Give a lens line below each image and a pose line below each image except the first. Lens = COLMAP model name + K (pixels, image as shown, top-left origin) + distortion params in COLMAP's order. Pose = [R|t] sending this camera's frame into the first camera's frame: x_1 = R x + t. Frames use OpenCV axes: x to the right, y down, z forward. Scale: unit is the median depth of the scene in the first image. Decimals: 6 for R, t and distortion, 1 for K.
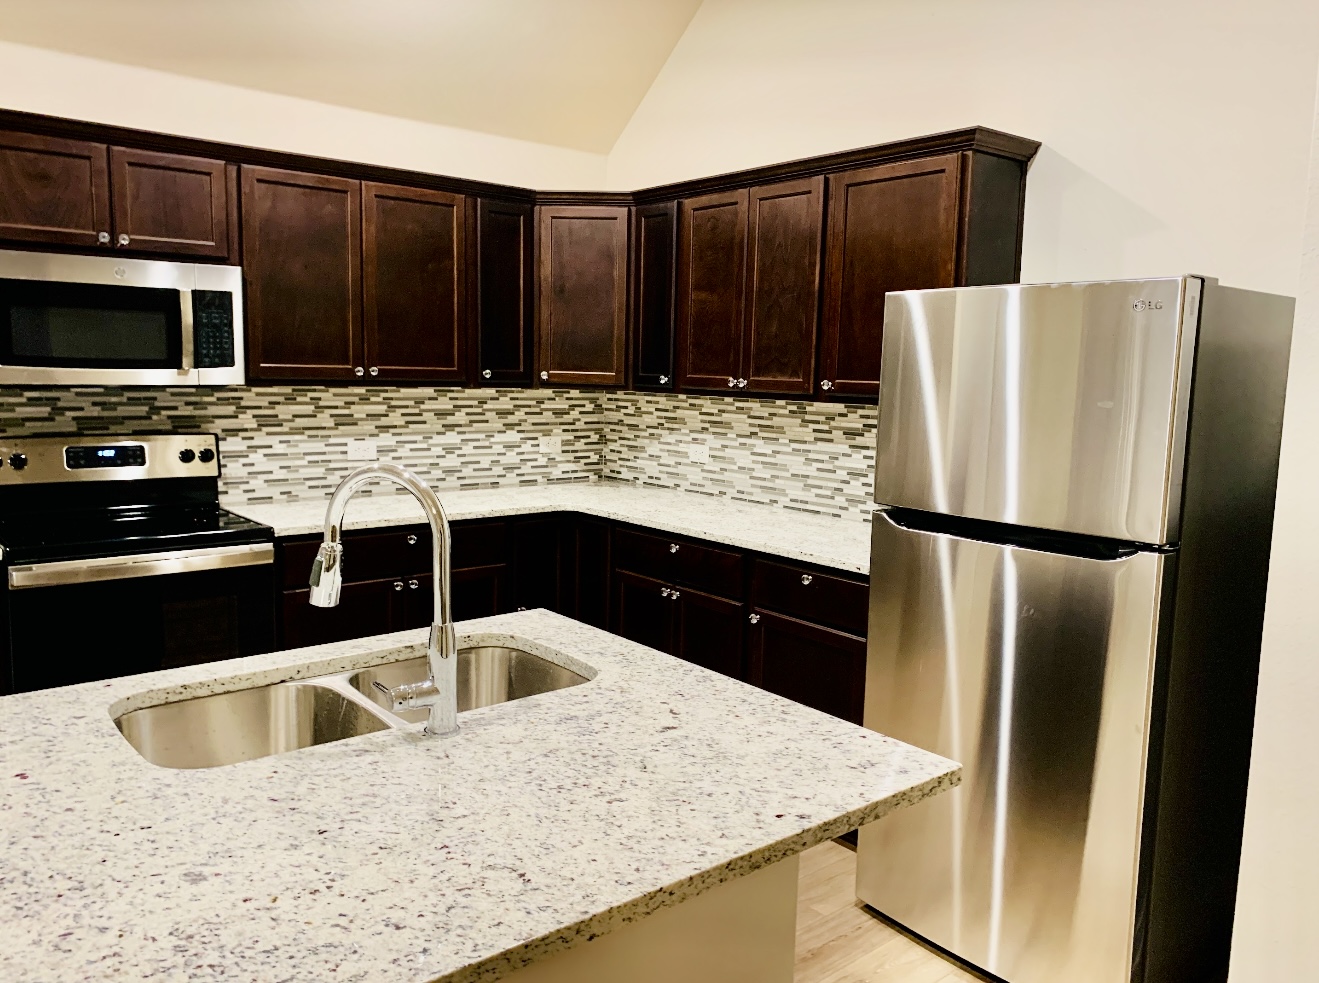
lens RADIAL K [[1021.2, 0, 659.5], [0, 1021.2, 491.5], [0, 0, 1]] dist [0.103145, -0.148132]
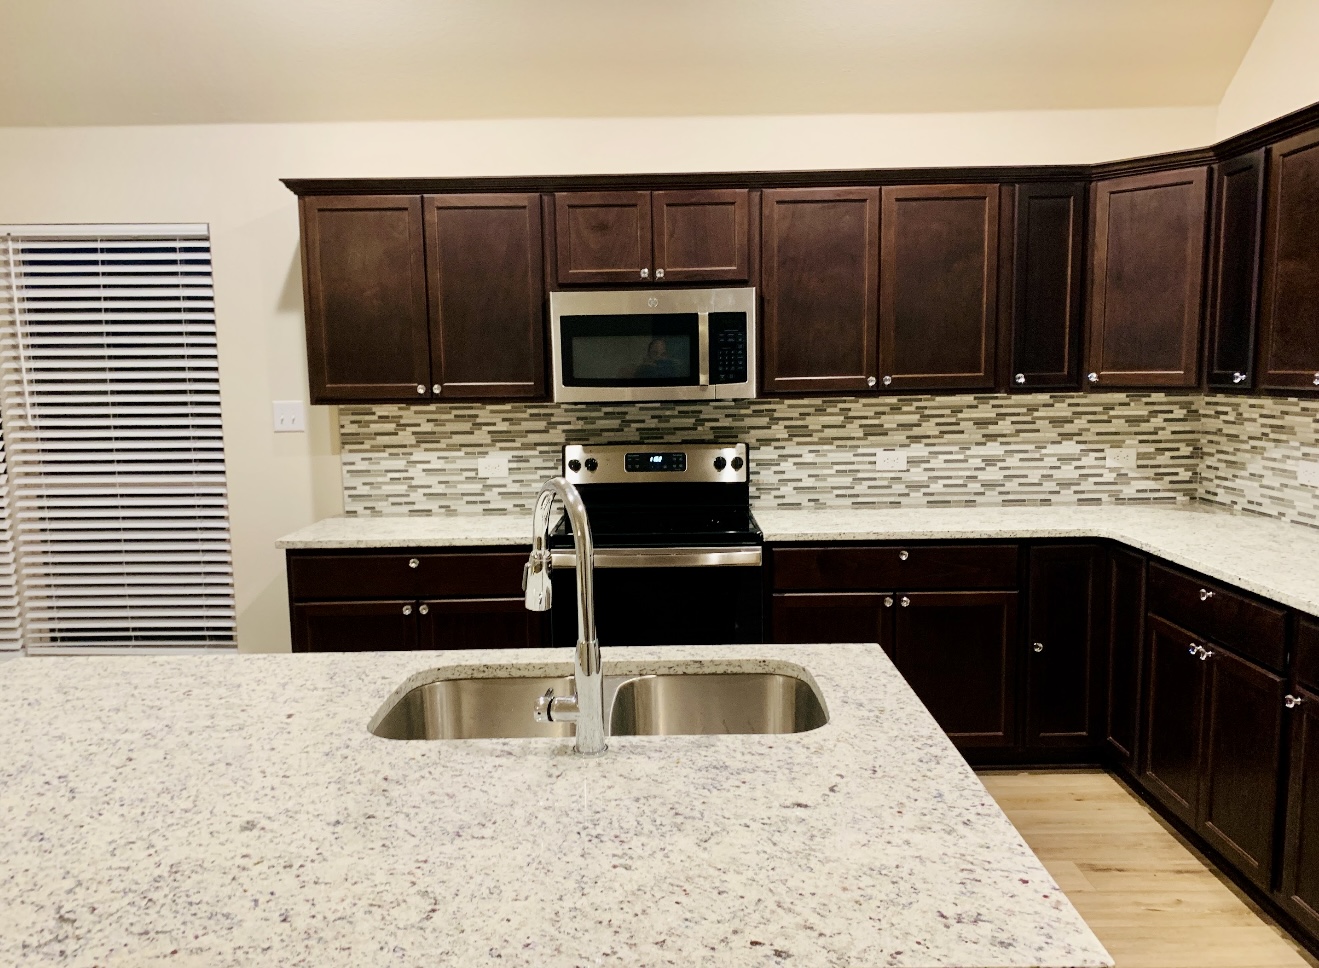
lens RADIAL K [[1014.9, 0, 659.7], [0, 1014.9, 513.6], [0, 0, 1]] dist [0.081847, -0.127637]
pose [[0.762145, 0.056152, -0.644967, 0.192722], [-0.045439, 0.998414, 0.033231, -0.012994], [0.645810, 0.003980, 0.763488, 0.122917]]
